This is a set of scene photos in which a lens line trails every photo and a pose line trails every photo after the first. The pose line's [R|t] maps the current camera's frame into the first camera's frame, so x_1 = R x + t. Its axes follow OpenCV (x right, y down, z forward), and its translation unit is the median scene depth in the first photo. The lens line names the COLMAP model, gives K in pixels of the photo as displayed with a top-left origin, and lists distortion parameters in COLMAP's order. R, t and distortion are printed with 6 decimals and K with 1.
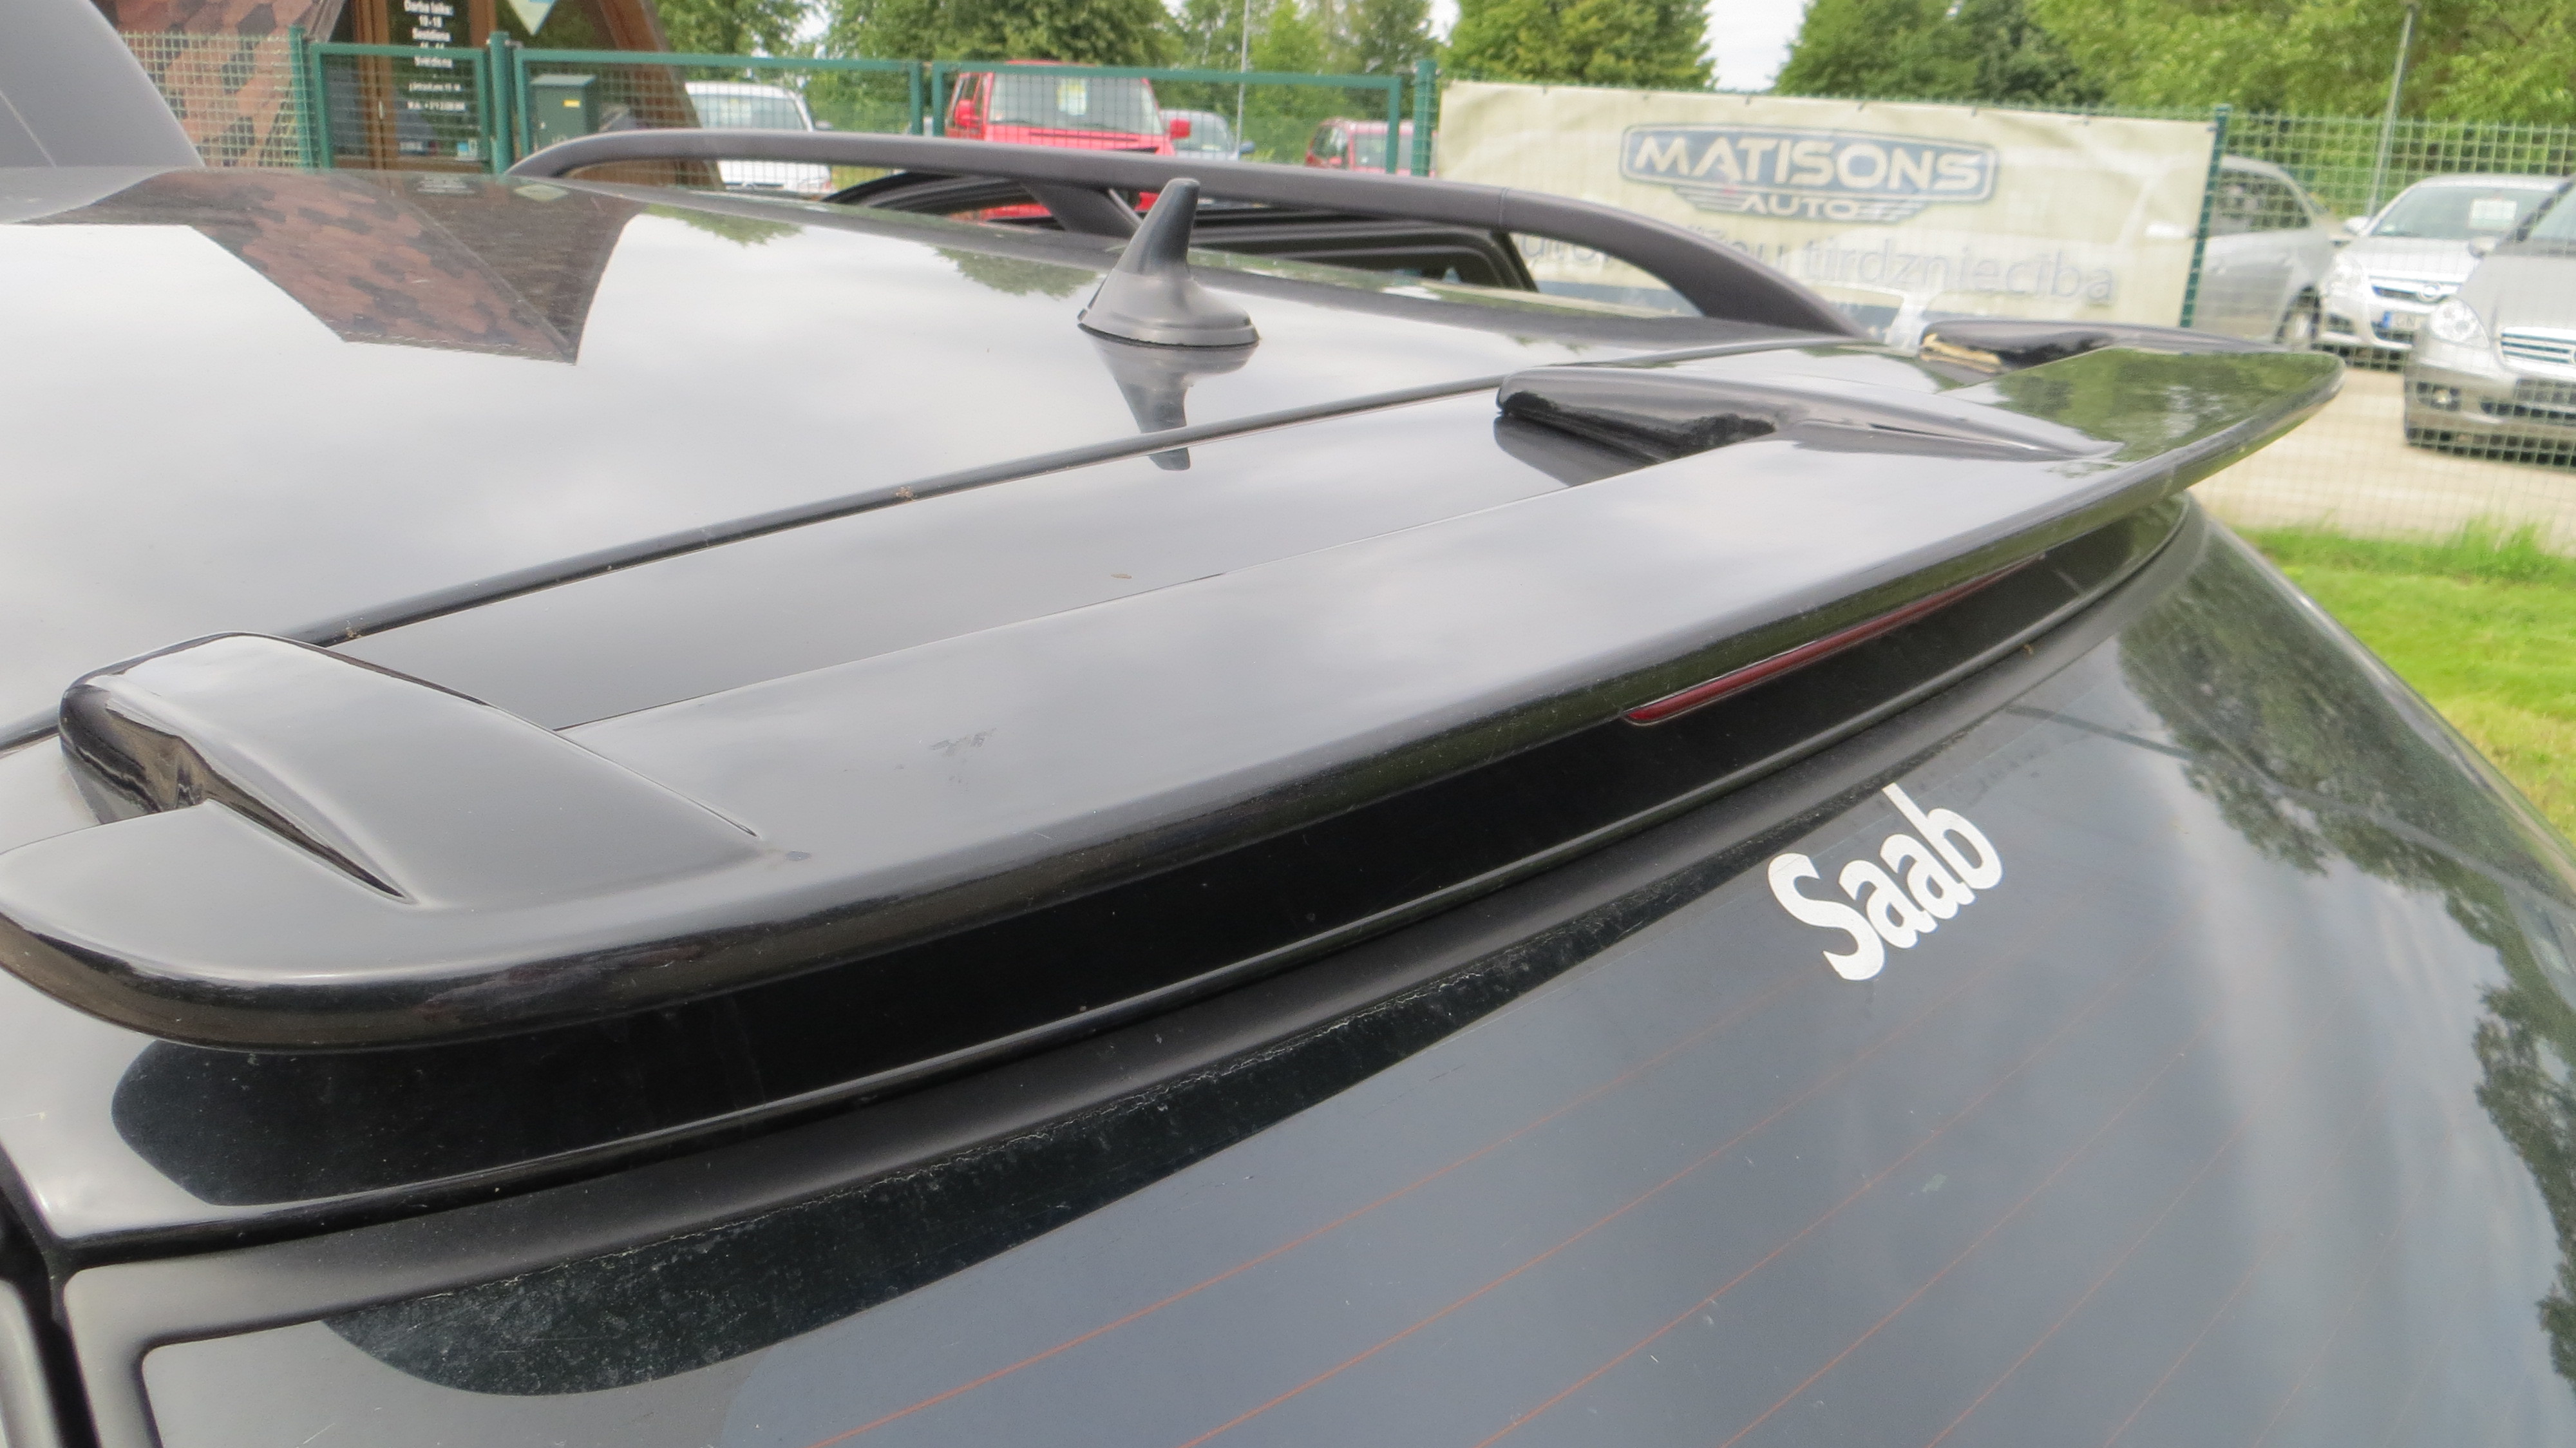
lens RADIAL K [[1926.7, 0, 1289.2], [0, 1926.7, 727.4], [0, 0, 1]] dist [-0.012828, -0.006161]
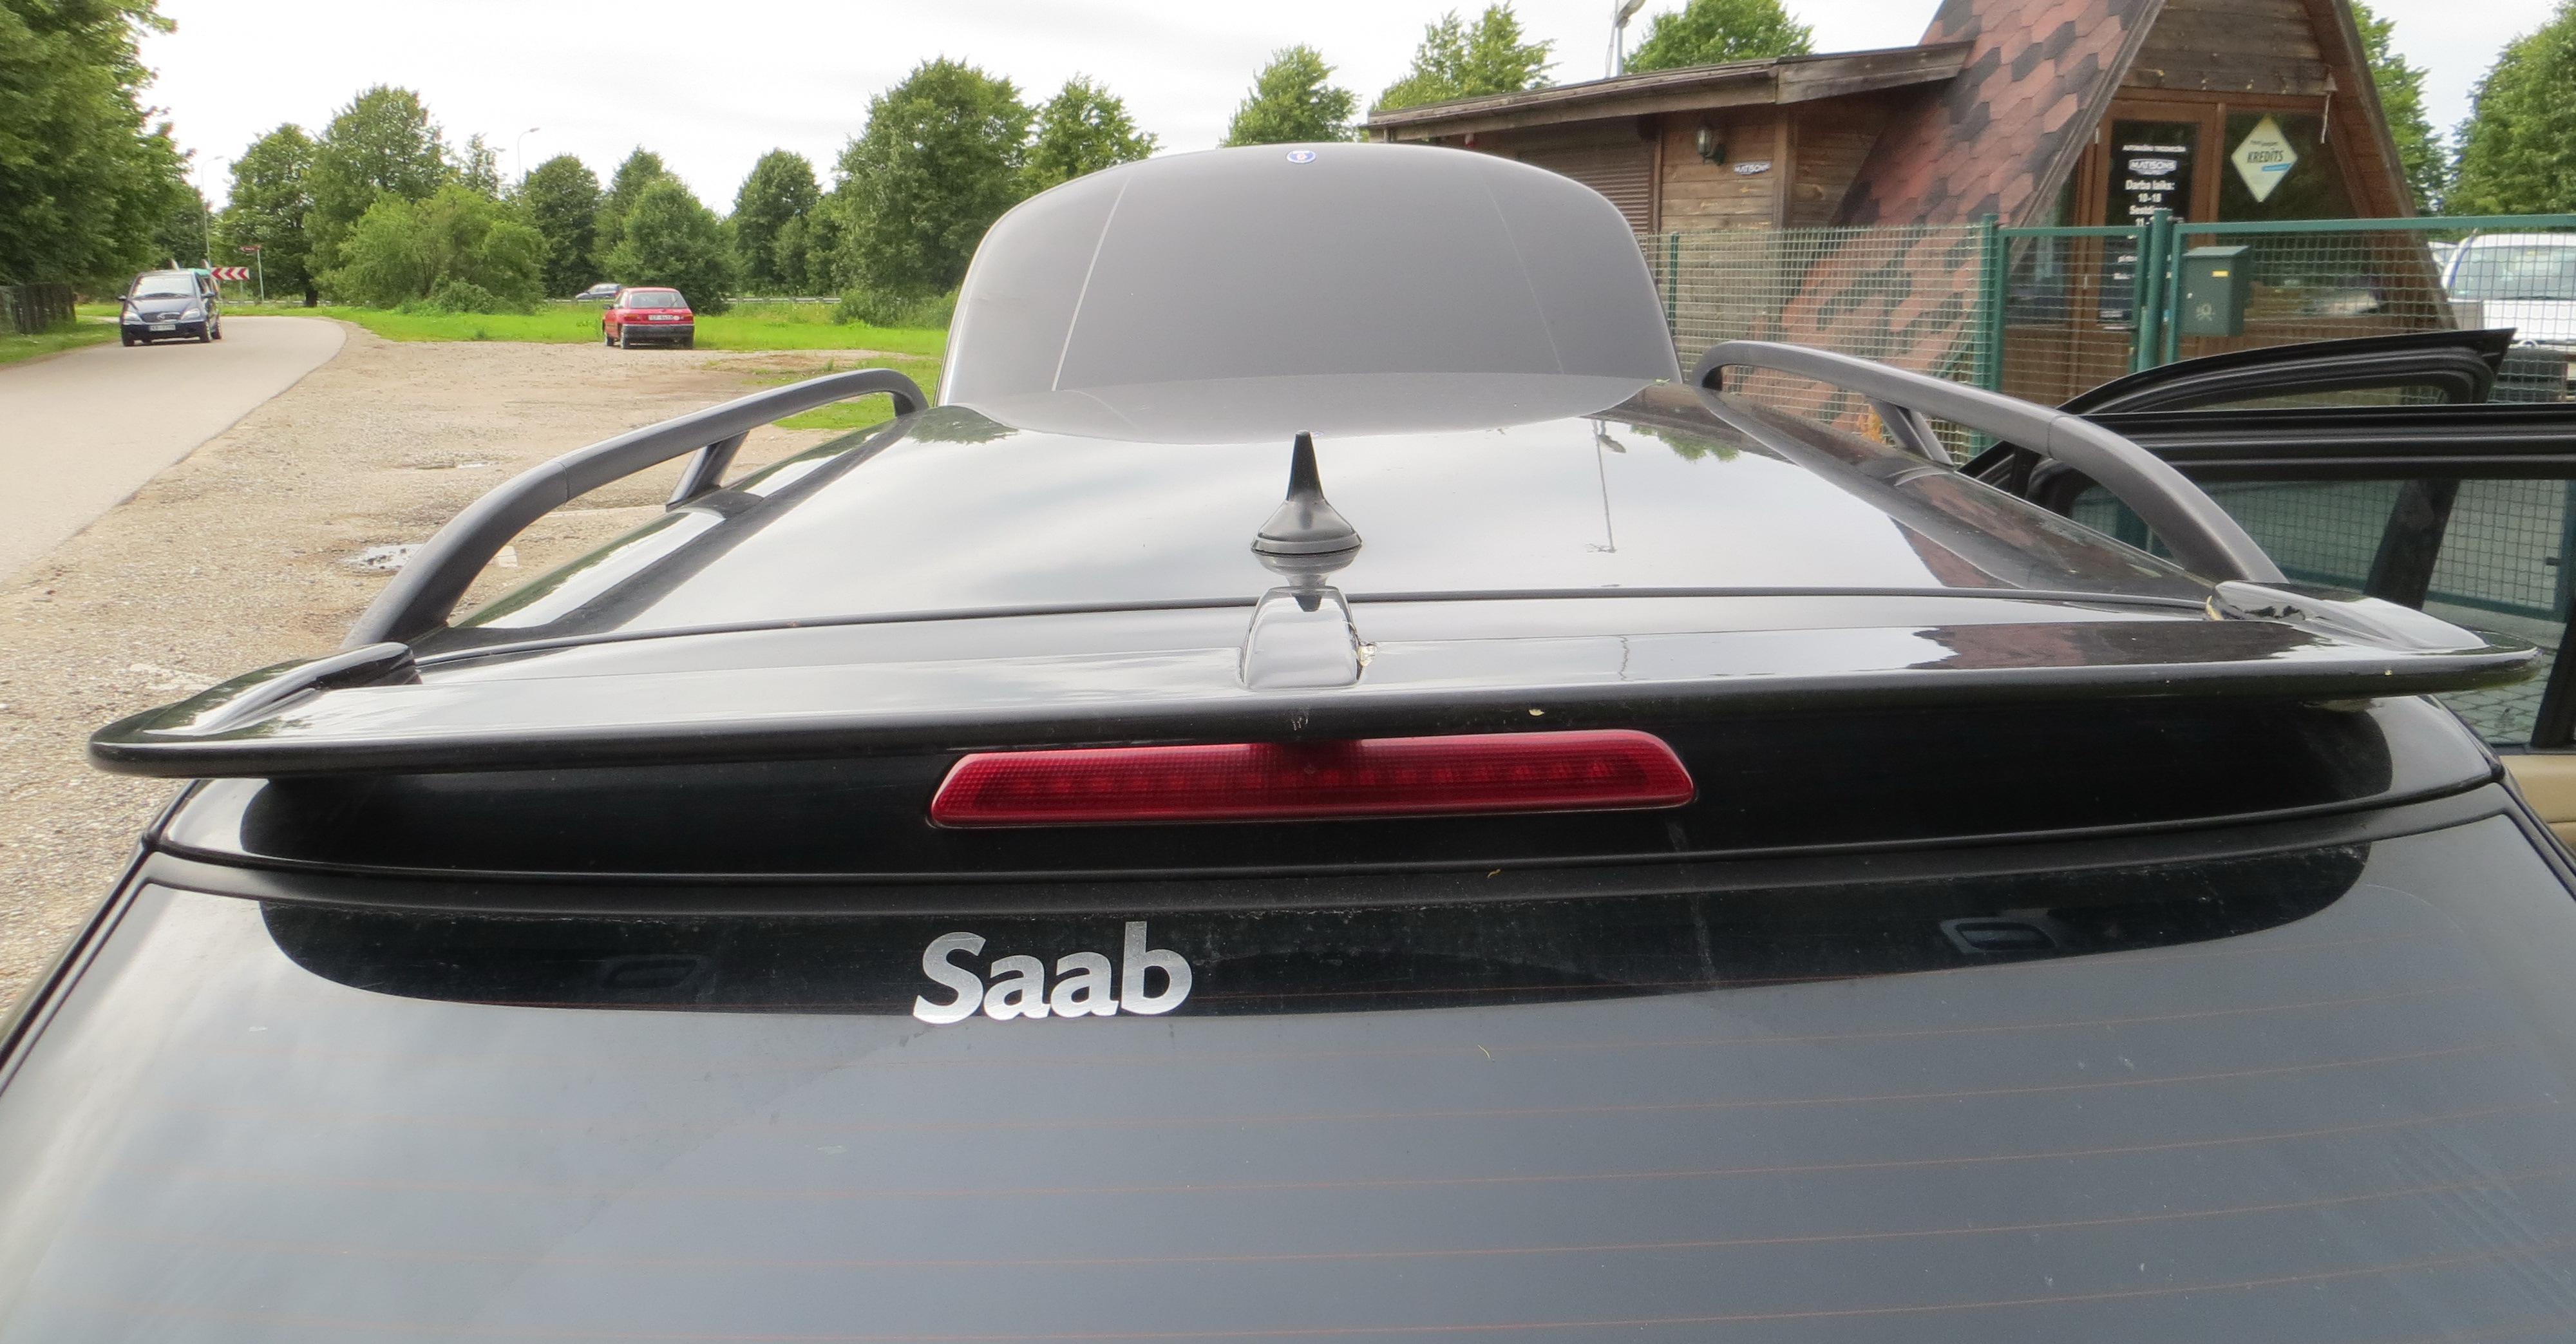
lens RADIAL K [[1930.1, 0, 1290.8], [0, 1930.1, 671.7], [0, 0, 1]] dist [-0.002456, -0.000234]
pose [[0.619039, 0.116140, -0.776725, 0.120175], [-0.196275, 0.980500, -0.009819, -0.012506], [0.760439, 0.158530, 0.629763, 0.021061]]
